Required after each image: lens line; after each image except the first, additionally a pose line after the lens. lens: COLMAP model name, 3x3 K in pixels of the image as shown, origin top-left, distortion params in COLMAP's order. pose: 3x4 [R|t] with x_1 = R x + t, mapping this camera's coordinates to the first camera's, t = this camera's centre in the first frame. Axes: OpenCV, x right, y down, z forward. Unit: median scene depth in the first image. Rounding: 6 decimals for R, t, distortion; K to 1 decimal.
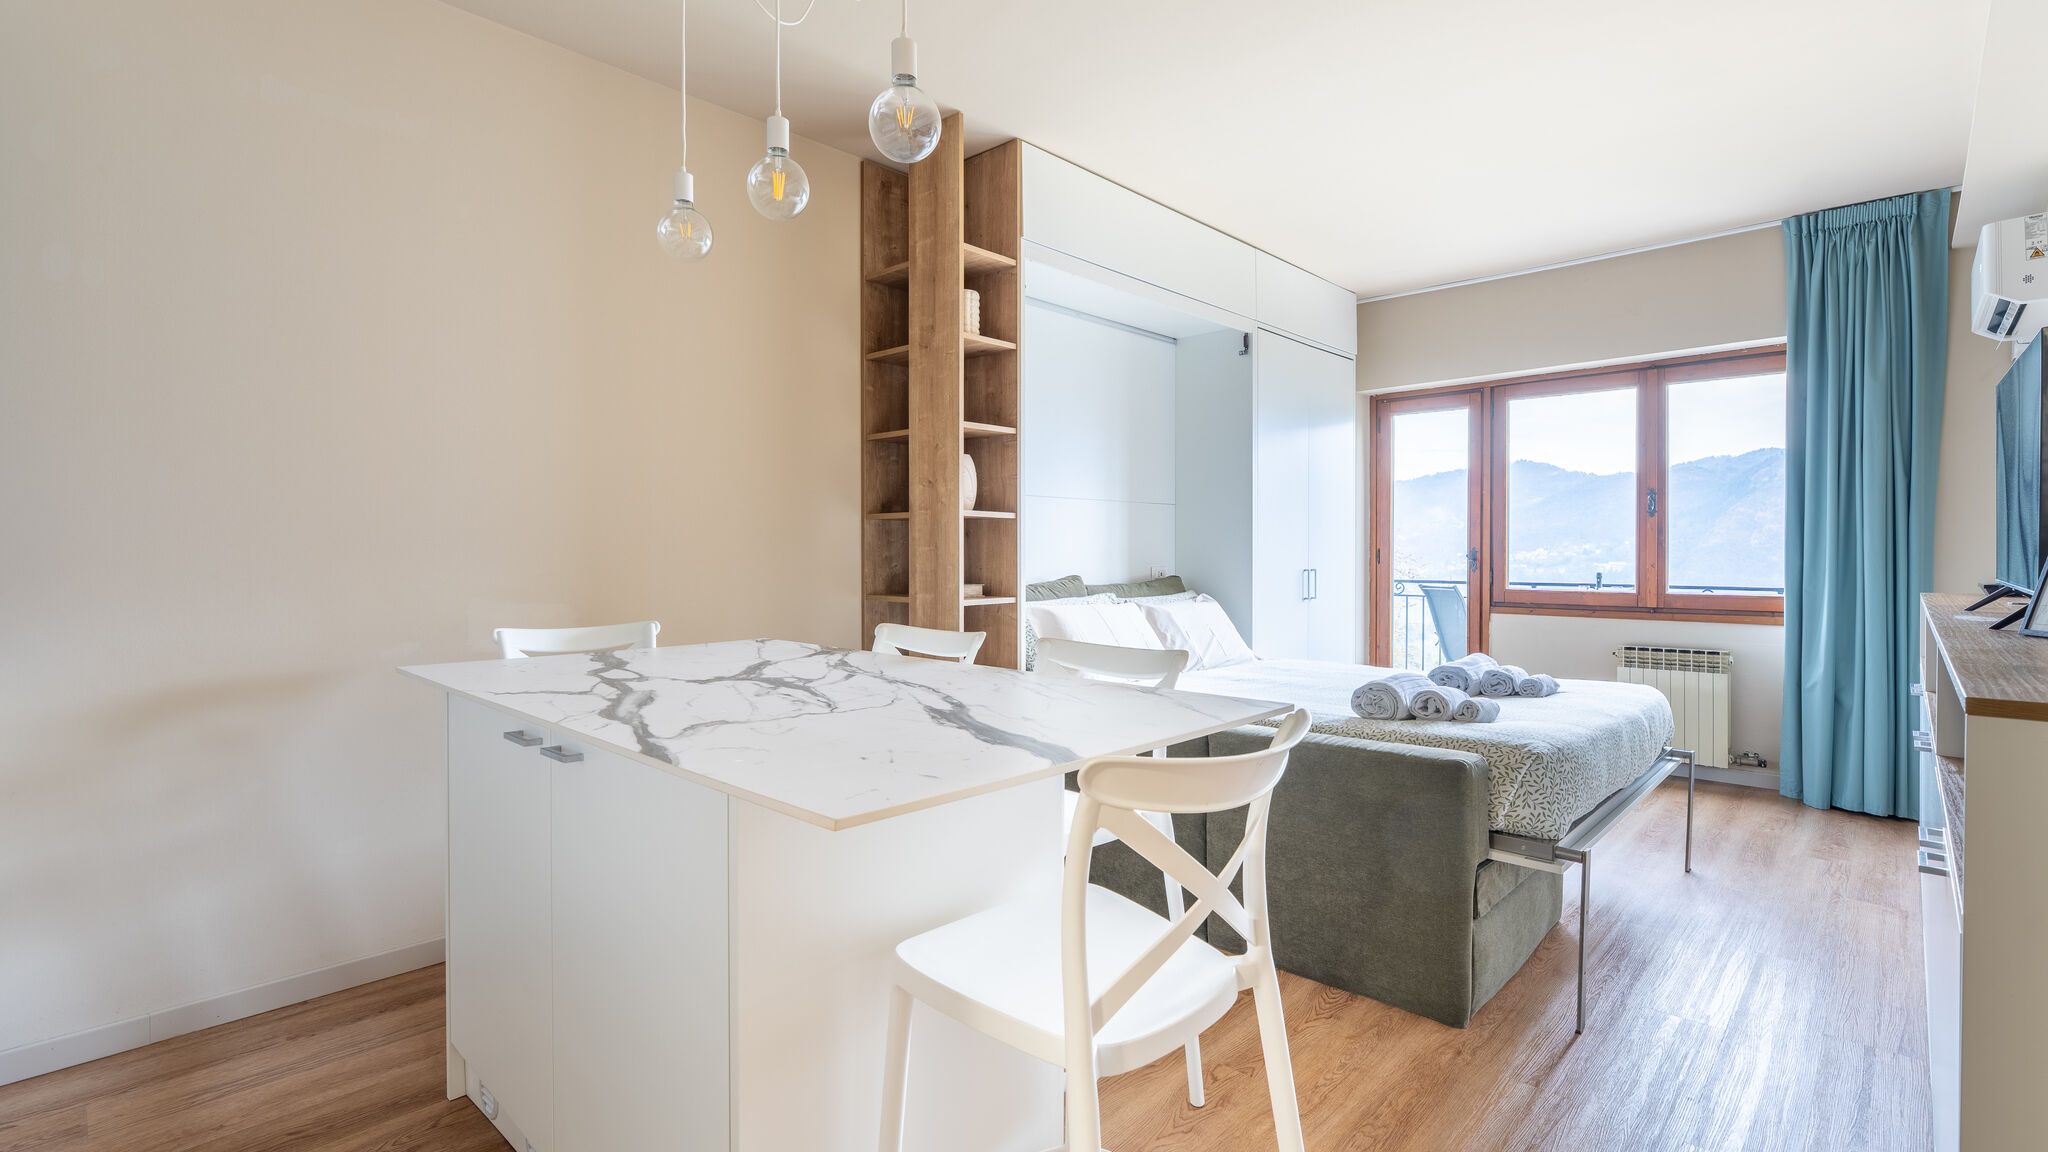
lens RADIAL K [[917.6, 0, 1029.6], [0, 917.6, 567.0], [0, 0, 1]] dist [-0.006353, 0.001126]
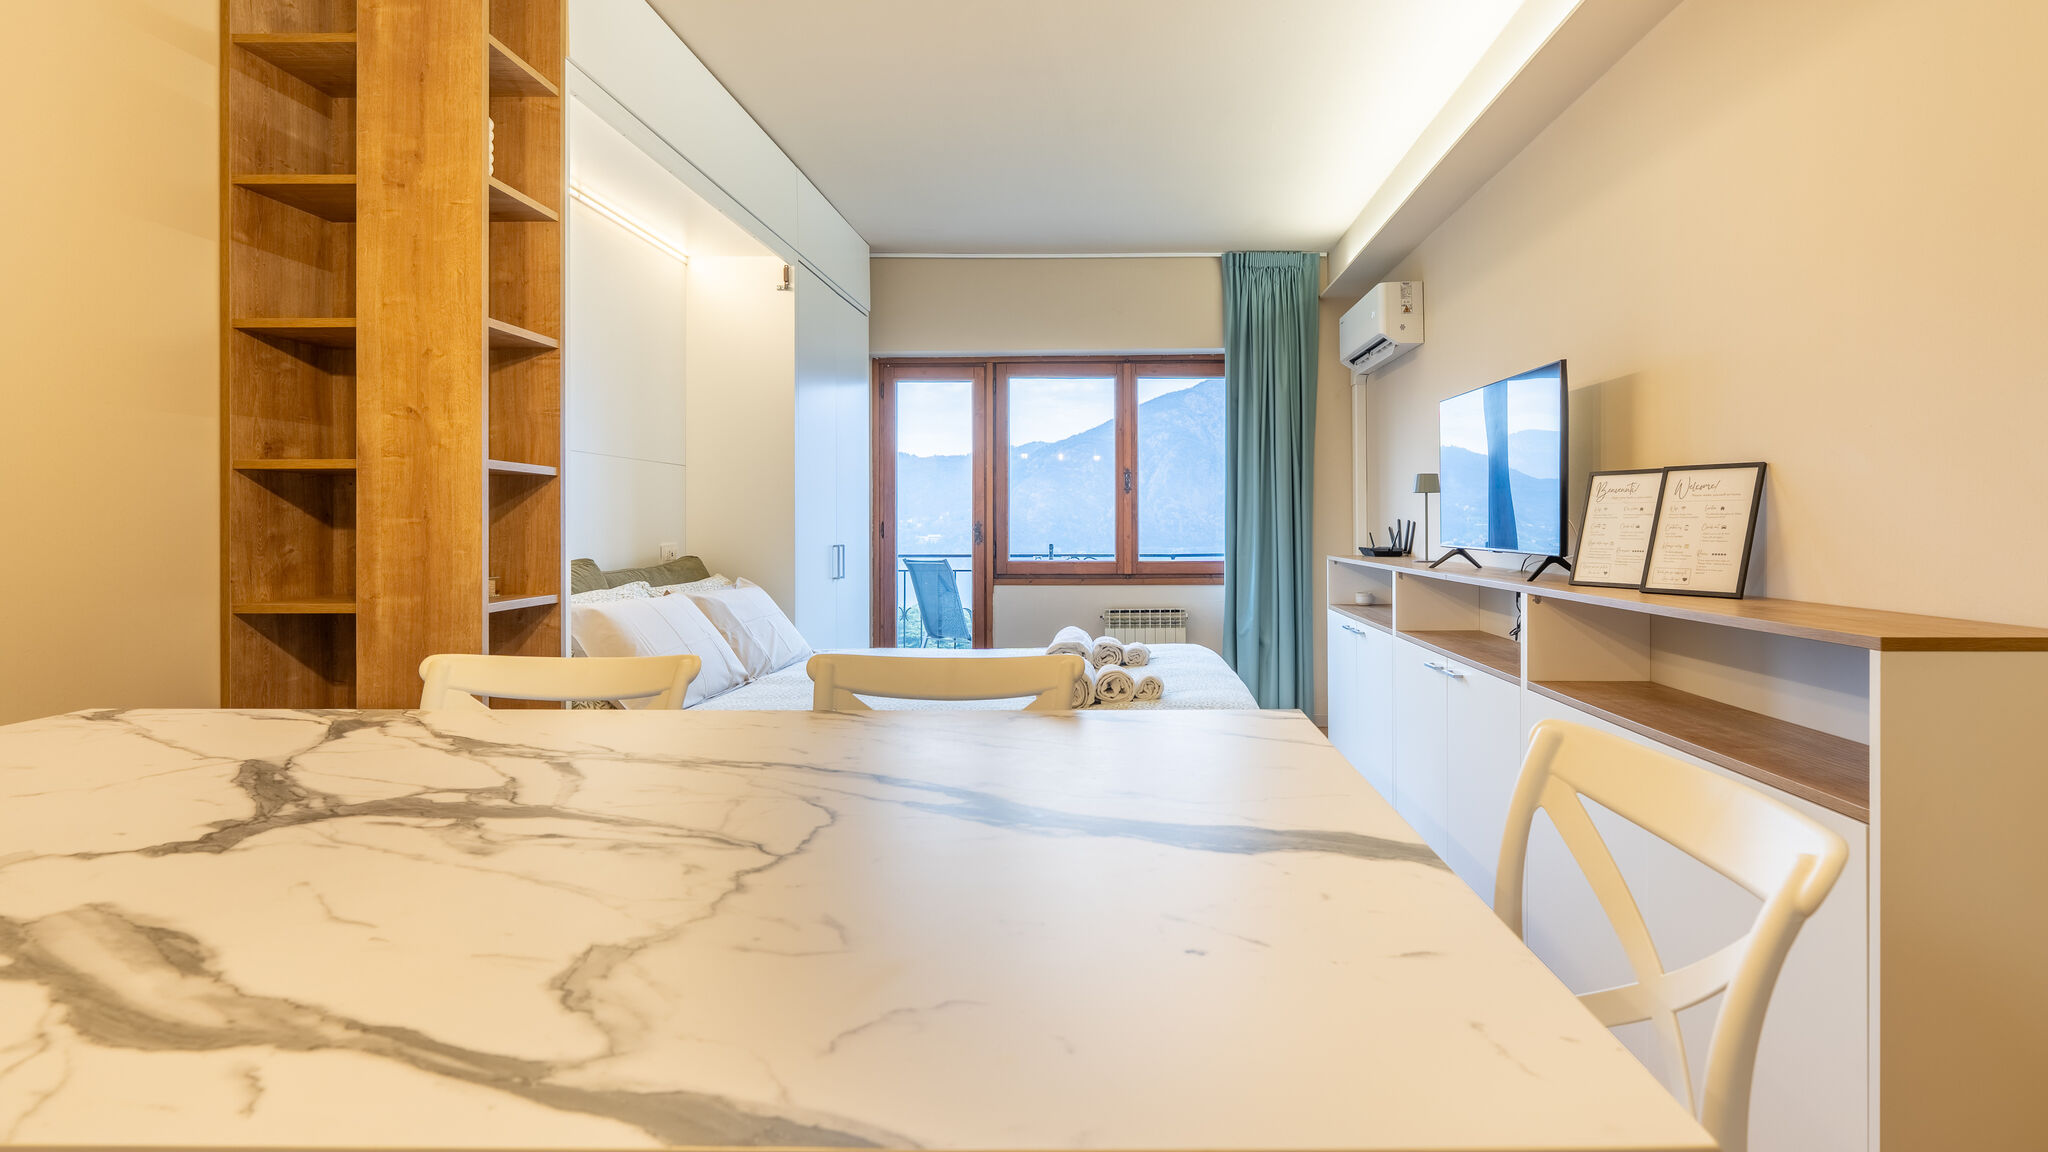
lens RADIAL K [[938.3, 0, 1024.0], [0, 938.3, 532.5], [0, 0, 1]] dist [-0.010849, 0.000261]
pose [[0.730920, -0.007247, 0.682425, -0.212225], [0.013113, 0.999908, -0.003427, -0.004665], [-0.682337, 0.011454, 0.730948, 0.253825]]
